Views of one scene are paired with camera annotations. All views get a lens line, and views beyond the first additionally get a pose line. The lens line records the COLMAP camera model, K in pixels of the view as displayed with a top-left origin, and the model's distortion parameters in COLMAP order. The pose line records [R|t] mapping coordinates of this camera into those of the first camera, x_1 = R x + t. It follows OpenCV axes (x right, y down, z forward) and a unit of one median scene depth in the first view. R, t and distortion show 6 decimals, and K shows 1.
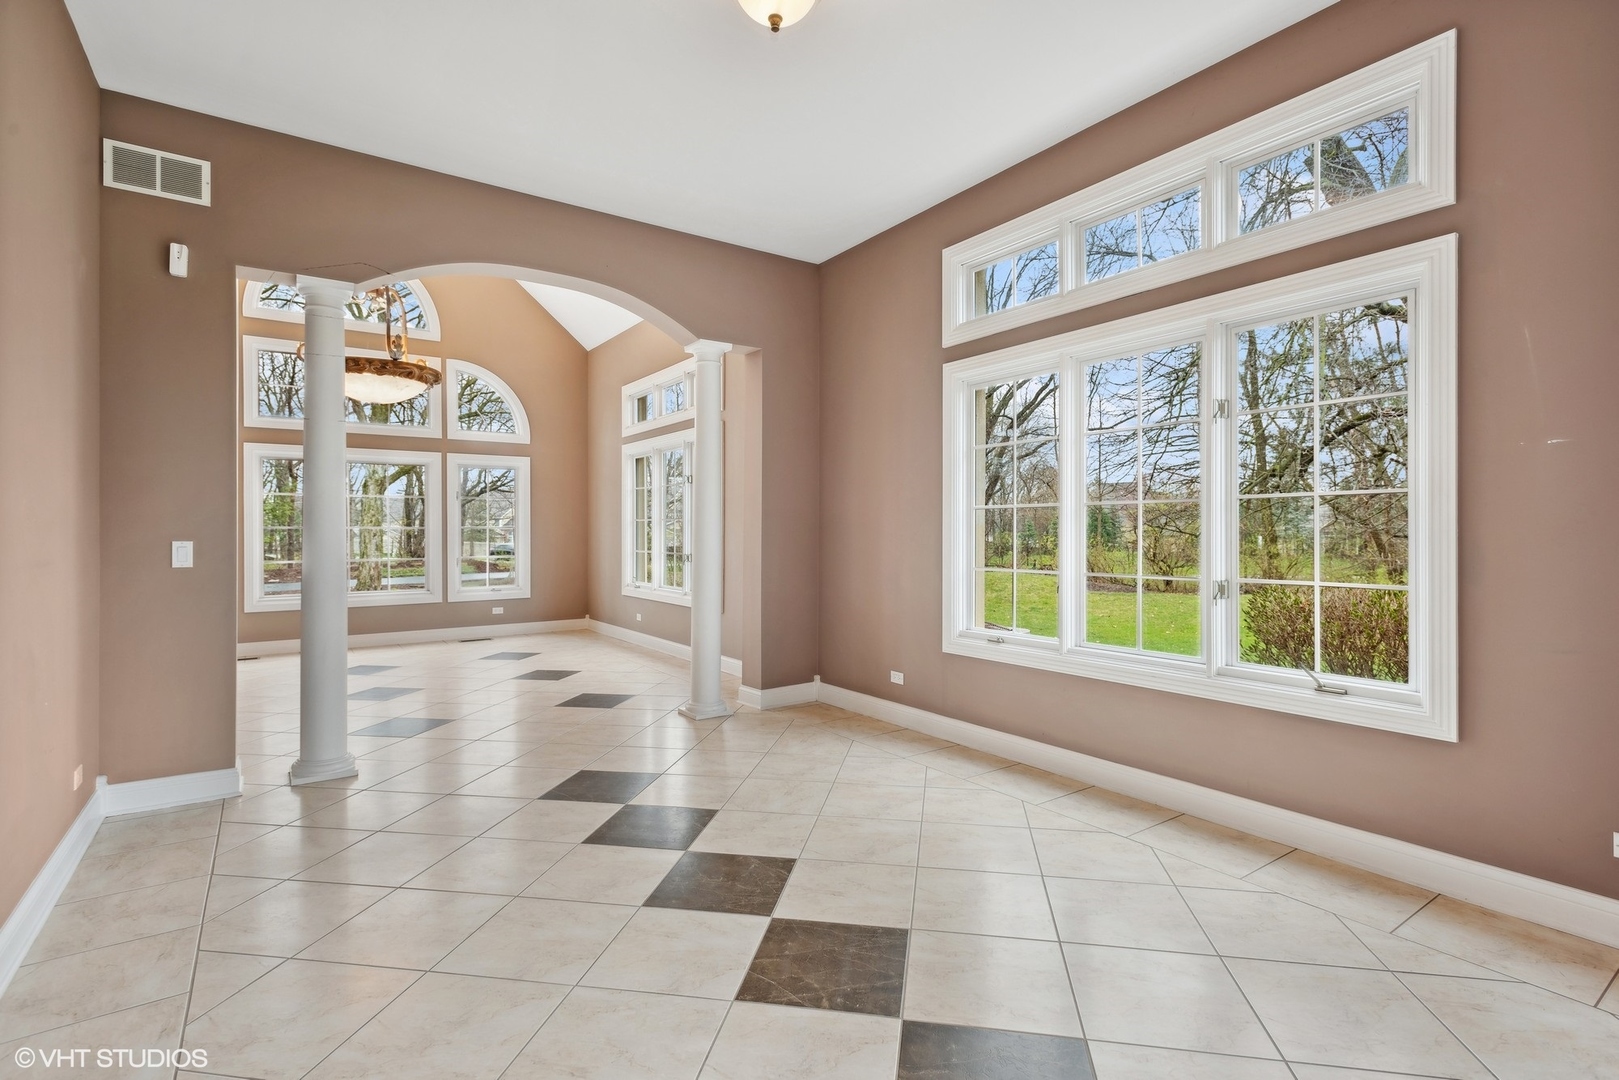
lens RADIAL K [[766.4, 0, 813.1], [0, 766.4, 539.6], [0, 0, 1]] dist [0.026589, 0.000657]
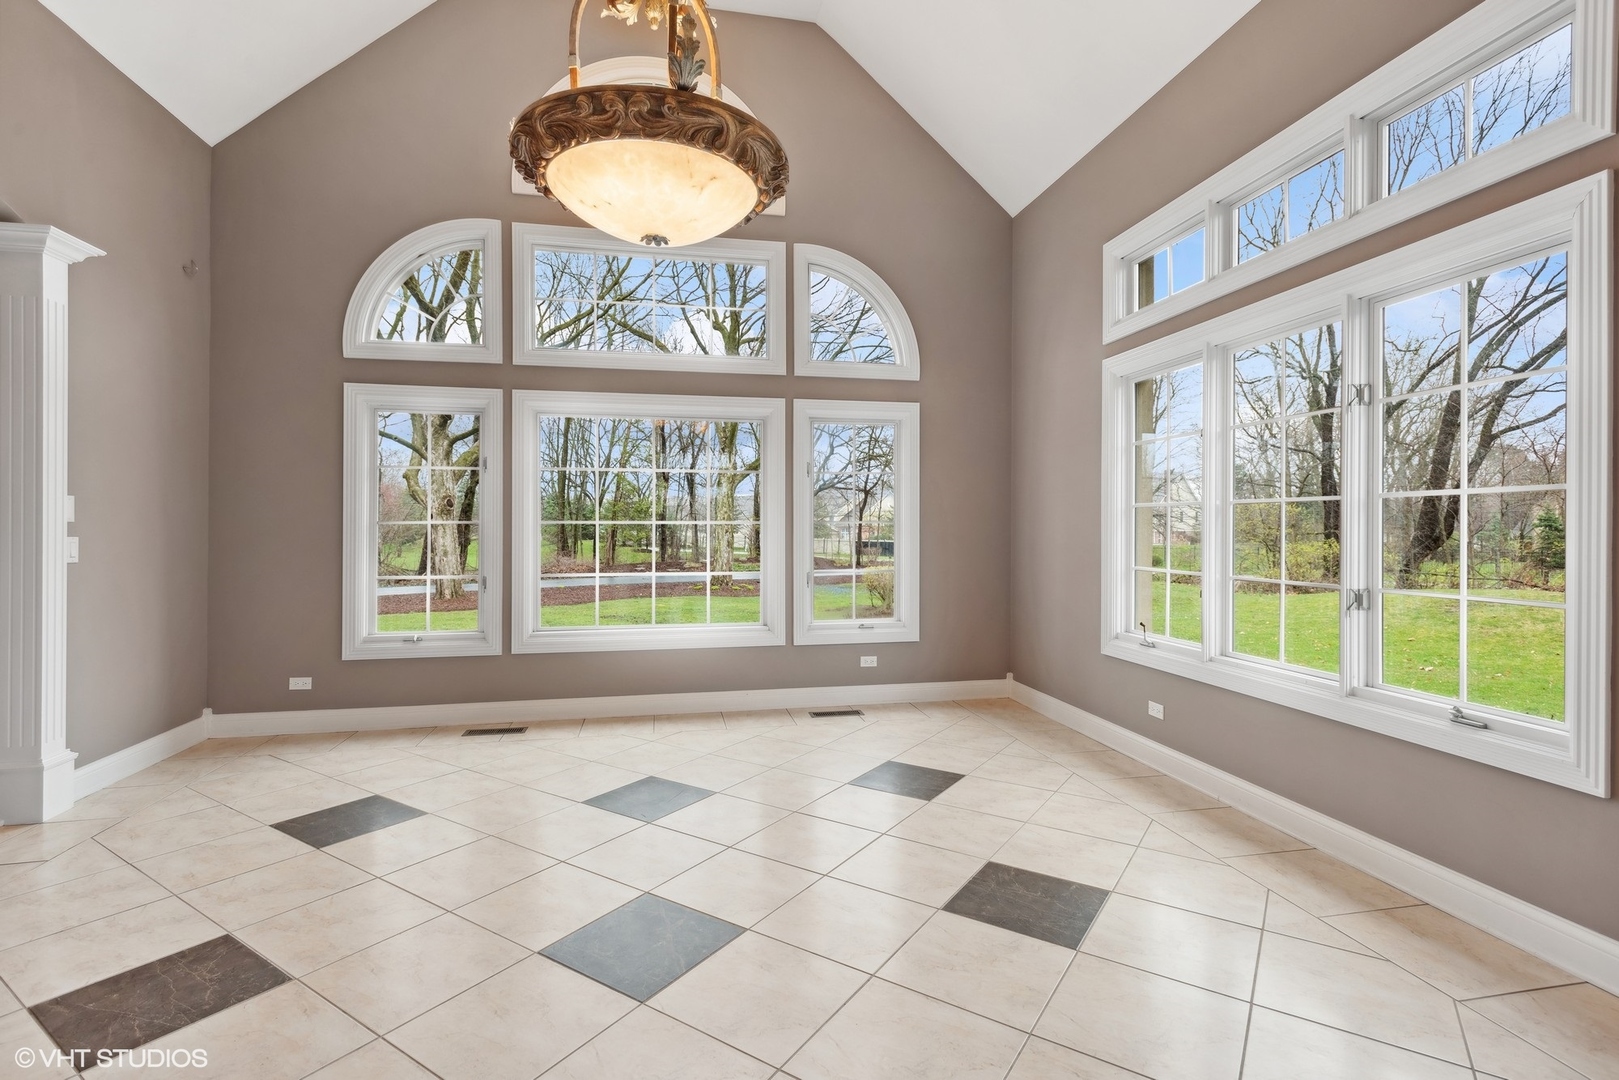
lens RADIAL K [[766.4, 0, 809.5], [0, 766.4, 538.2], [0, 0, 1]] dist [0.026589, 0.000657]
pose [[0.914070, 0.007437, -0.405489, -0.213621], [-0.006348, 0.999972, 0.004031, -0.004972], [0.405507, -0.001110, 0.914091, 0.444210]]
